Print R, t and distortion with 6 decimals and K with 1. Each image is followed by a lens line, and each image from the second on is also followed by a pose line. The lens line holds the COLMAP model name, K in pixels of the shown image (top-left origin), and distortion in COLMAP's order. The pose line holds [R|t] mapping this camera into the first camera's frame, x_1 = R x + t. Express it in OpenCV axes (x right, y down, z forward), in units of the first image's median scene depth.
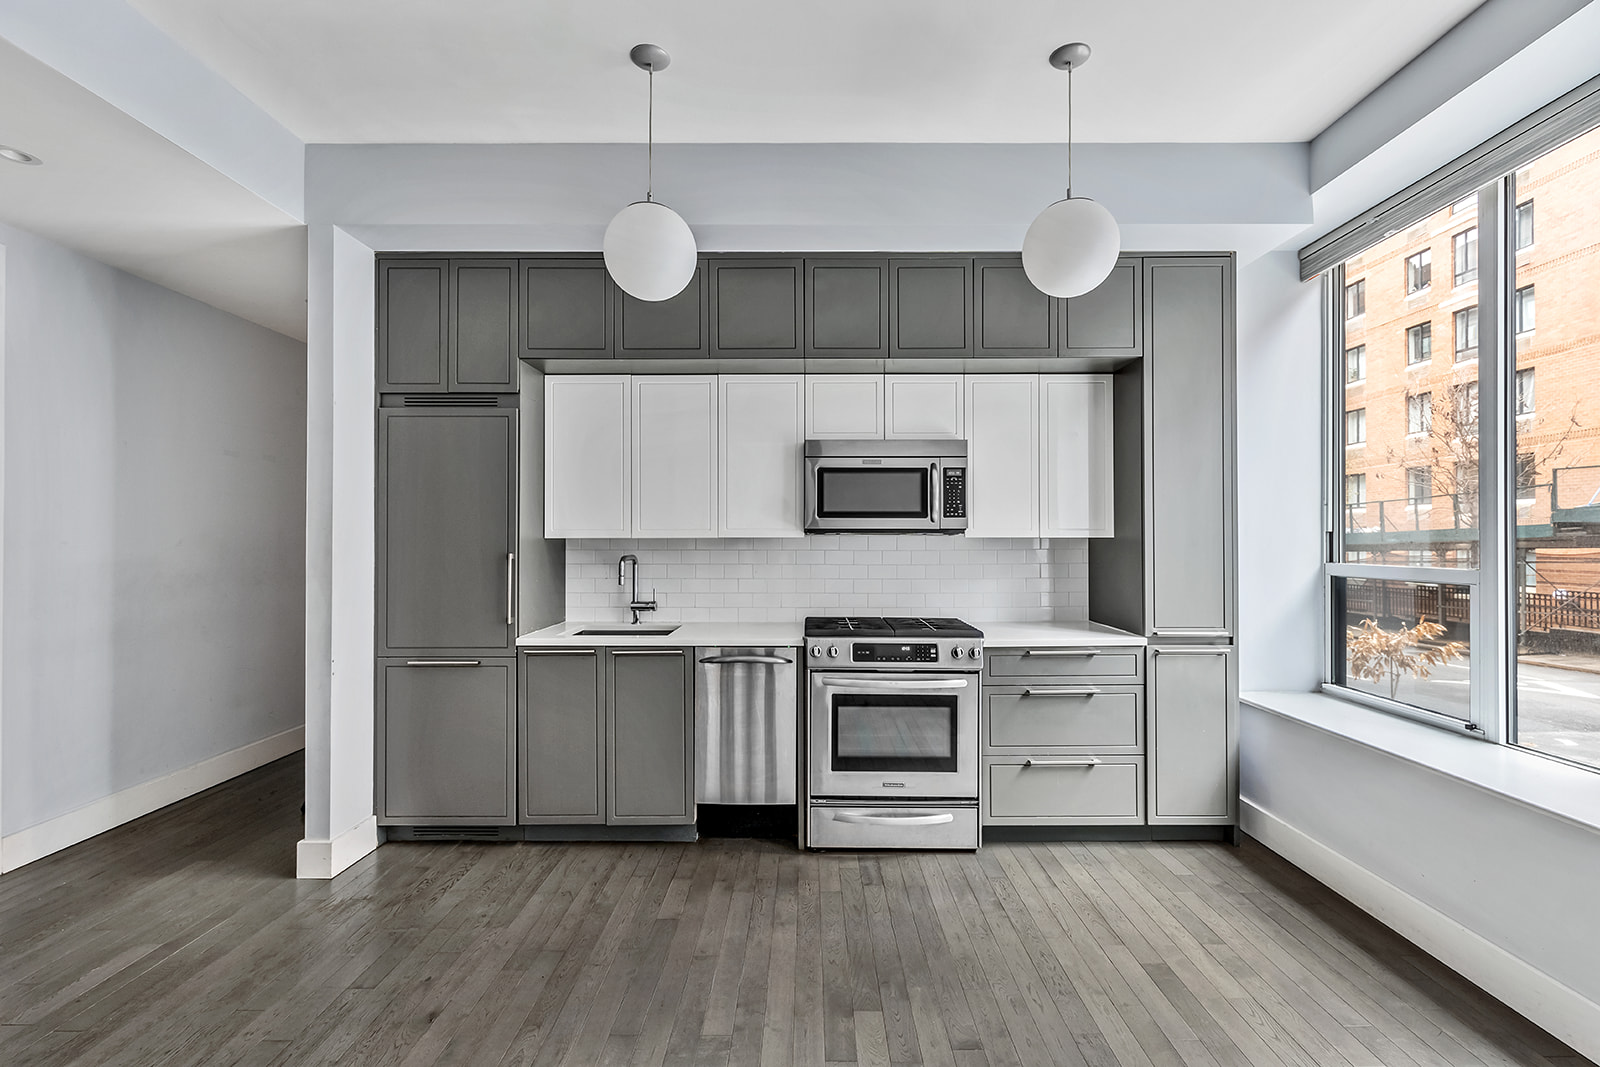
lens RADIAL K [[719.5, 0, 792.0], [0, 719.5, 532.0], [0, 0, 1]] dist [-0.001894, 0.000598]
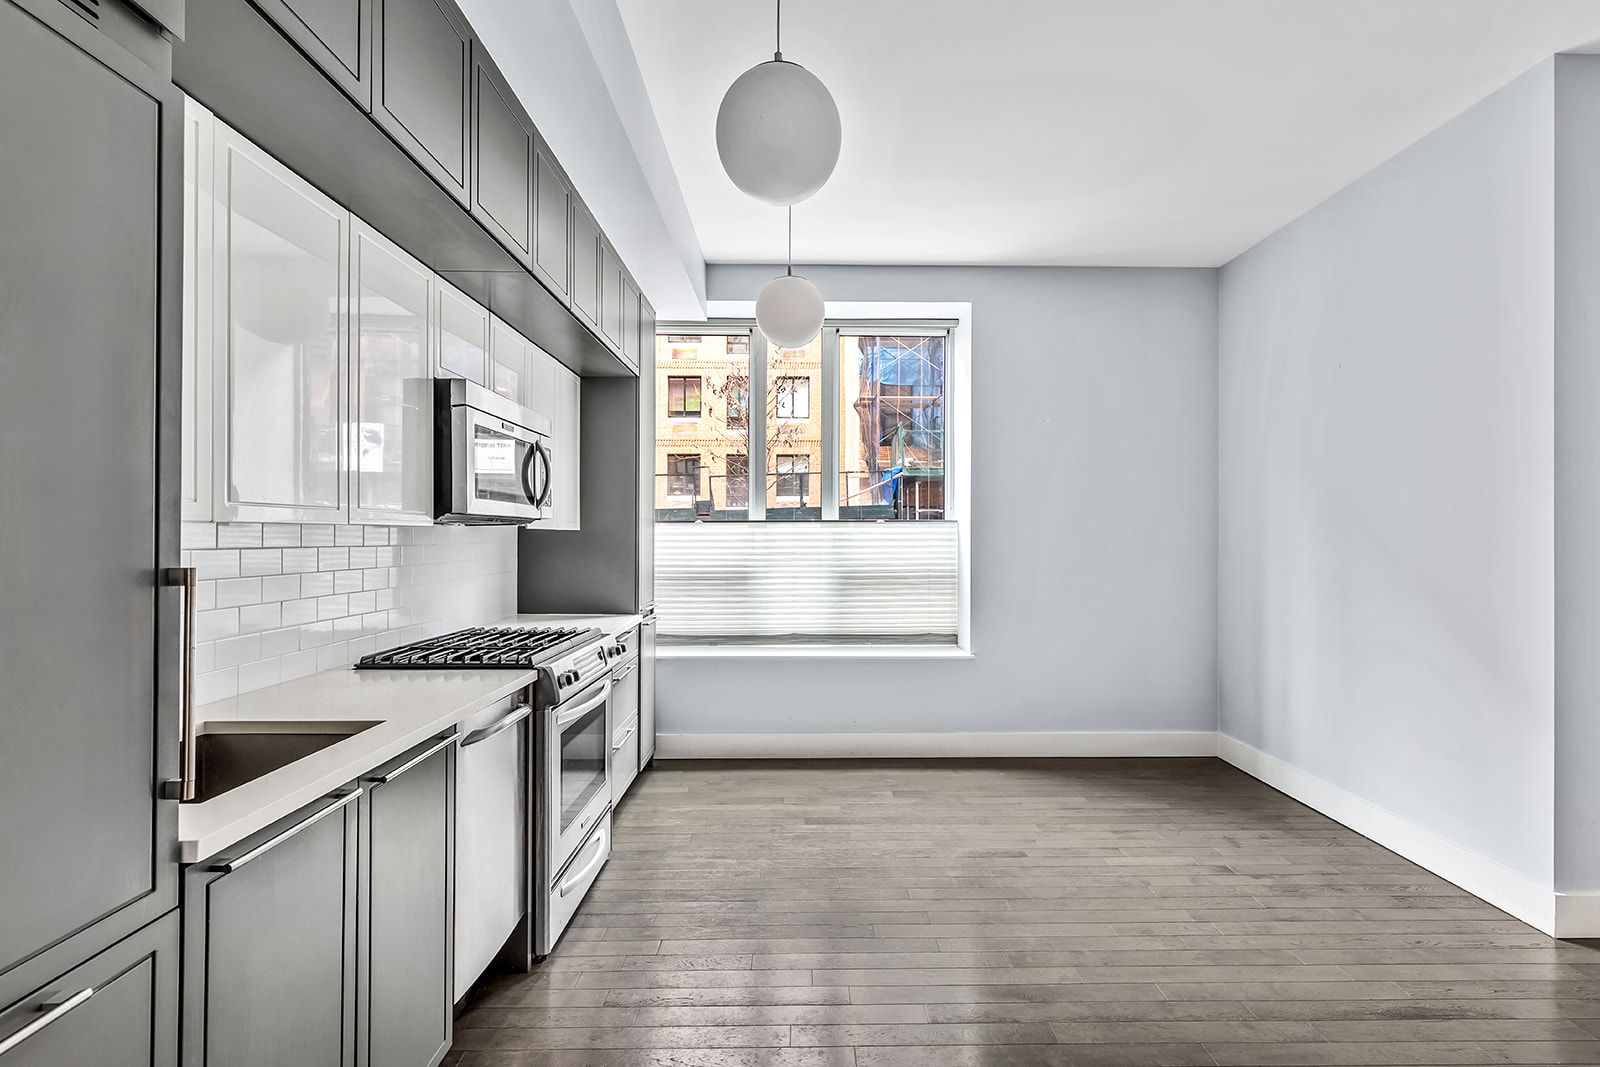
lens RADIAL K [[719.5, 0, 803.6], [0, 719.5, 535.0], [0, 0, 1]] dist [-0.001894, 0.000598]
pose [[0.002172, -0.005814, 0.999981, -0.756712], [-0.005705, 0.999967, 0.005826, 0.006438], [-0.999981, -0.005718, 0.002139, 0.792185]]
